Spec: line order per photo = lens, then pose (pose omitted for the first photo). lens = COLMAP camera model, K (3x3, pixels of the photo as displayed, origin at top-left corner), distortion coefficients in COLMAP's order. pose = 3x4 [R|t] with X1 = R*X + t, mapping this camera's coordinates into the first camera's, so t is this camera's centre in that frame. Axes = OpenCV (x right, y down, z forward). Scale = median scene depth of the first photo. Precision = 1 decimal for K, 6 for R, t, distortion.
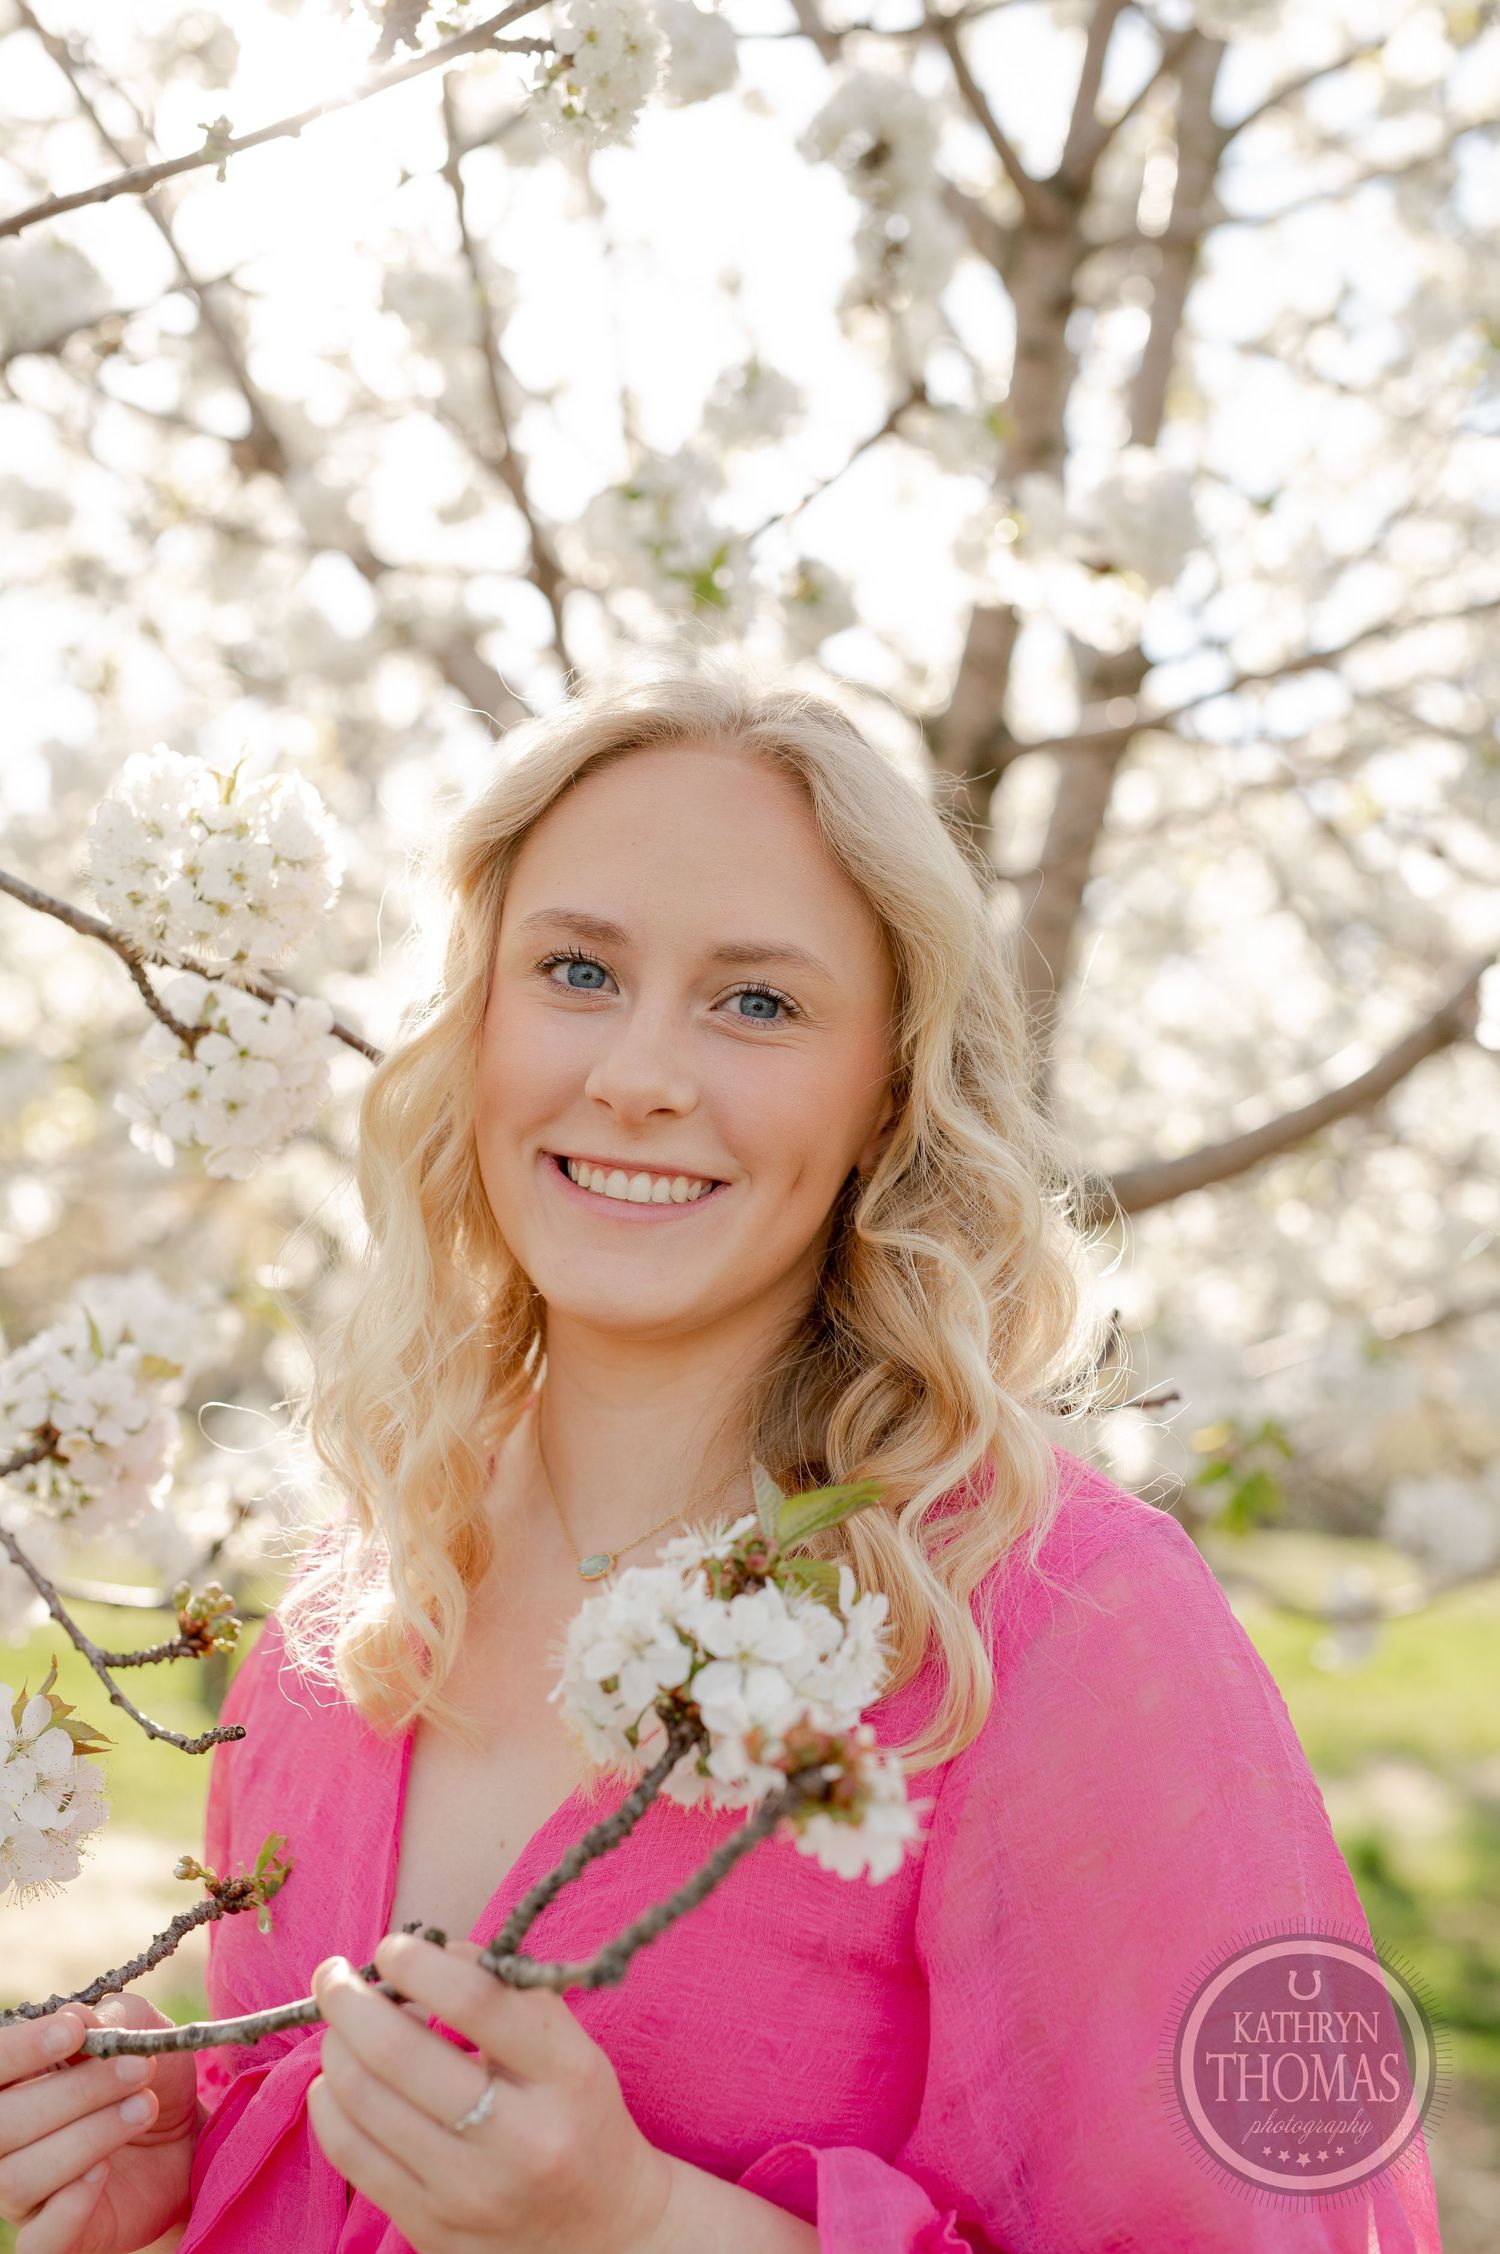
lens RADIAL K [[3189.1, 0, 767.0], [0, 3189.1, 1155.0], [0, 0, 1]] dist [0.030969, 0.000000]
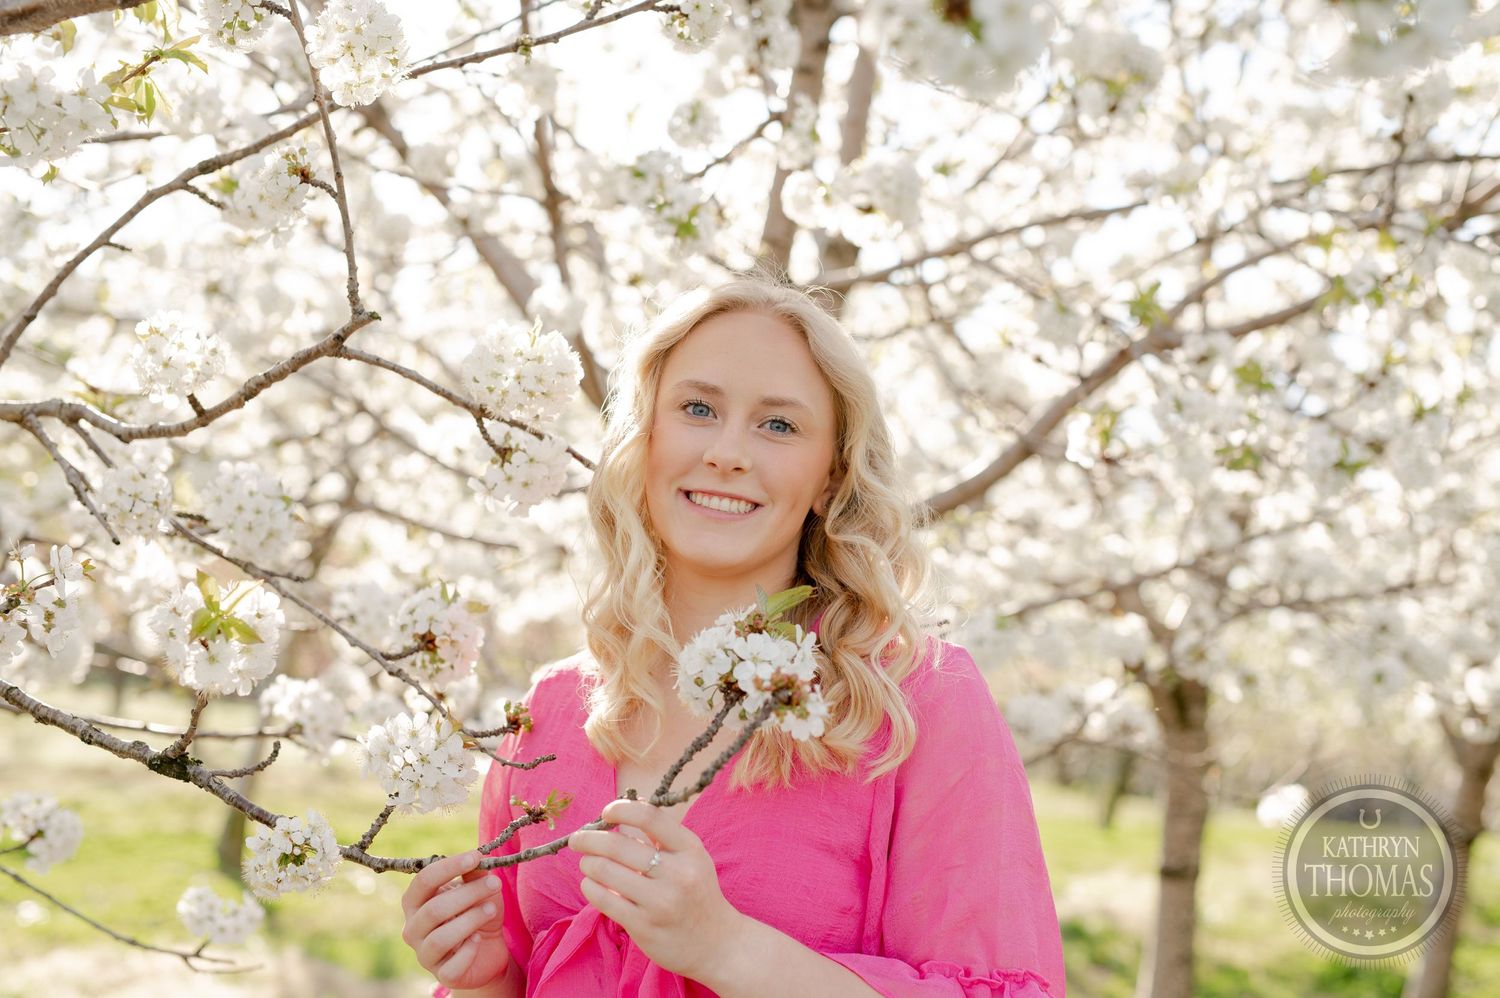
lens RADIAL K [[2122.3, 0, 760.4], [0, 2122.3, 501.7], [0, 0, 1]] dist [0.030969, 0.000000]
pose [[0.994885, 0.005401, 0.100866, -0.147565], [-0.004095, 0.999905, -0.013149, 0.014731], [-0.100927, 0.012668, 0.994813, -0.443674]]
